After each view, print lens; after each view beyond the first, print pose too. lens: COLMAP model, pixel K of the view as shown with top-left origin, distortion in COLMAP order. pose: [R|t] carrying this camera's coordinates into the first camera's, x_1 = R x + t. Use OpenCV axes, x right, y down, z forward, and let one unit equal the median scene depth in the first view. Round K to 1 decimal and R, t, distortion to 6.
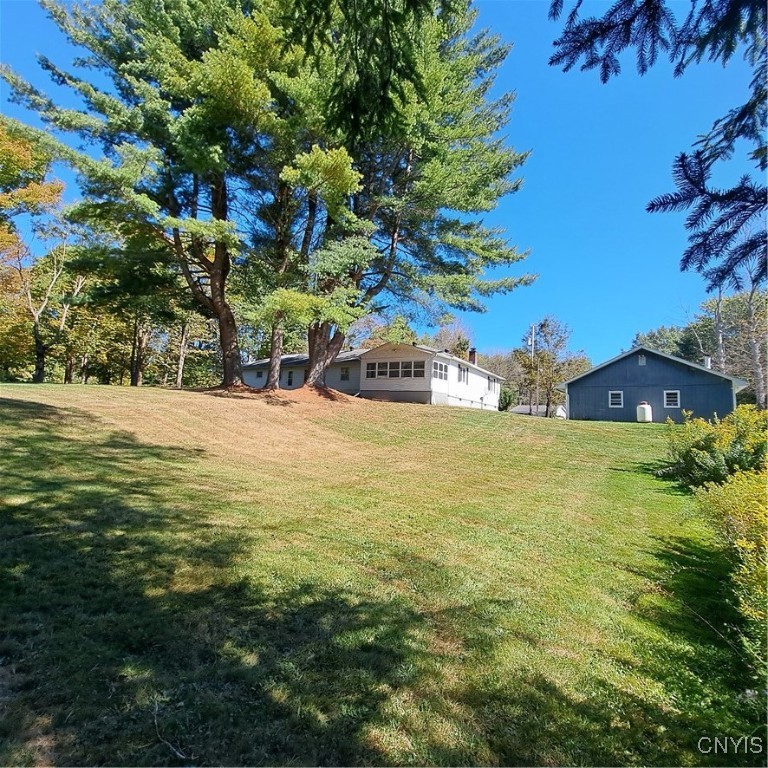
lens RADIAL K [[399.2, 0, 384.0], [0, 399.2, 384.0], [0, 0, 1]] dist [0.002008, 0.000183]
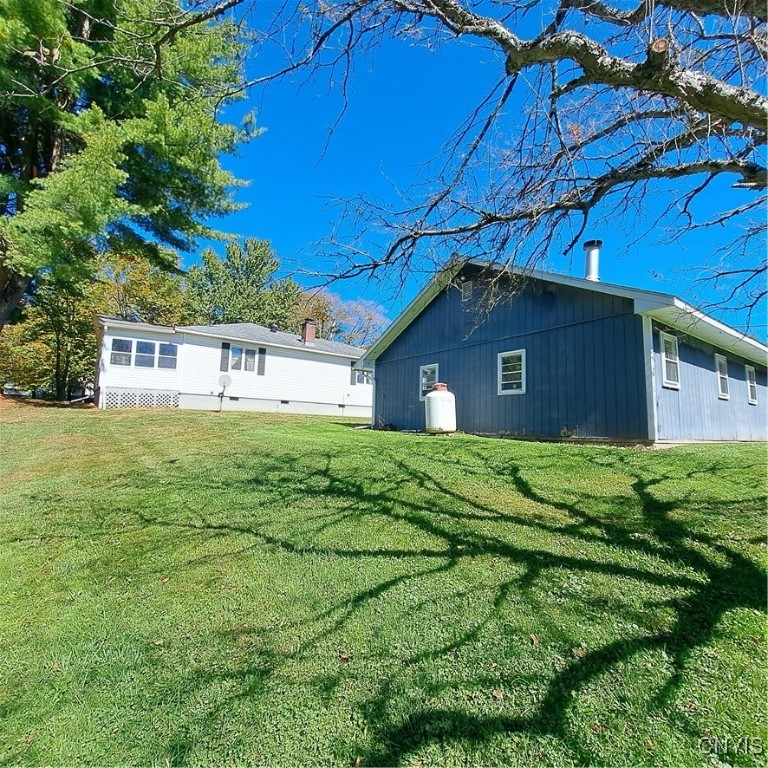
lens RADIAL K [[399.2, 0, 384.0], [0, 399.2, 384.0], [0, 0, 1]] dist [0.002008, 0.000183]
pose [[0.926880, -0.057216, -0.370972, 0.744529], [0.046984, 0.998226, -0.036570, 0.057053], [0.372406, 0.016466, 0.927924, 0.588069]]
